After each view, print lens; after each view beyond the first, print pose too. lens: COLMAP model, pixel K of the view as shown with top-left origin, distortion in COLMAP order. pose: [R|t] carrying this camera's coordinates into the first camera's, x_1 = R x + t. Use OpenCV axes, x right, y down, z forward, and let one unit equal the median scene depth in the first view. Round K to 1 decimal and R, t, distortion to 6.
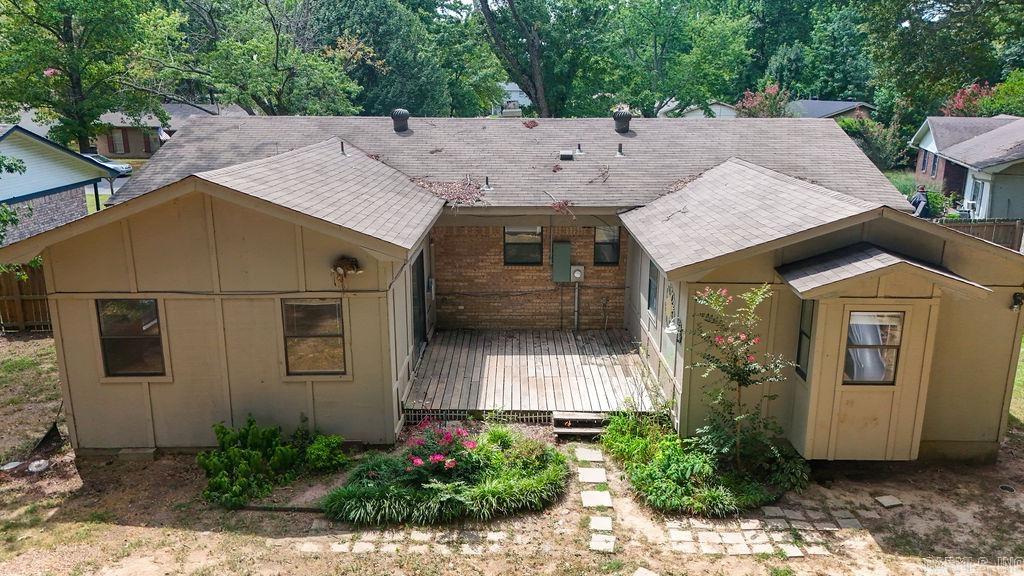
lens RADIAL K [[772.1, 0, 515.0], [0, 772.1, 288.5], [0, 0, 1]] dist [0.045734, -0.012816]
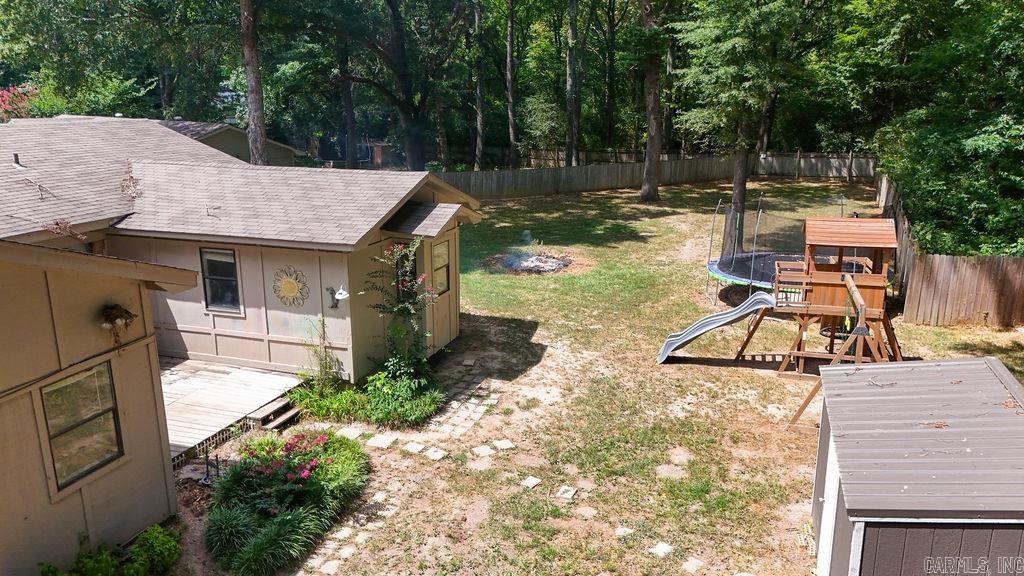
lens RADIAL K [[772.1, 0, 512.7], [0, 772.1, 288.0], [0, 0, 1]] dist [0.045734, -0.012816]
pose [[0.331173, -0.239907, 0.912562, -0.855624], [0.242338, 0.956322, 0.163466, -0.093842], [-0.911919, 0.167013, 0.374847, 0.349119]]
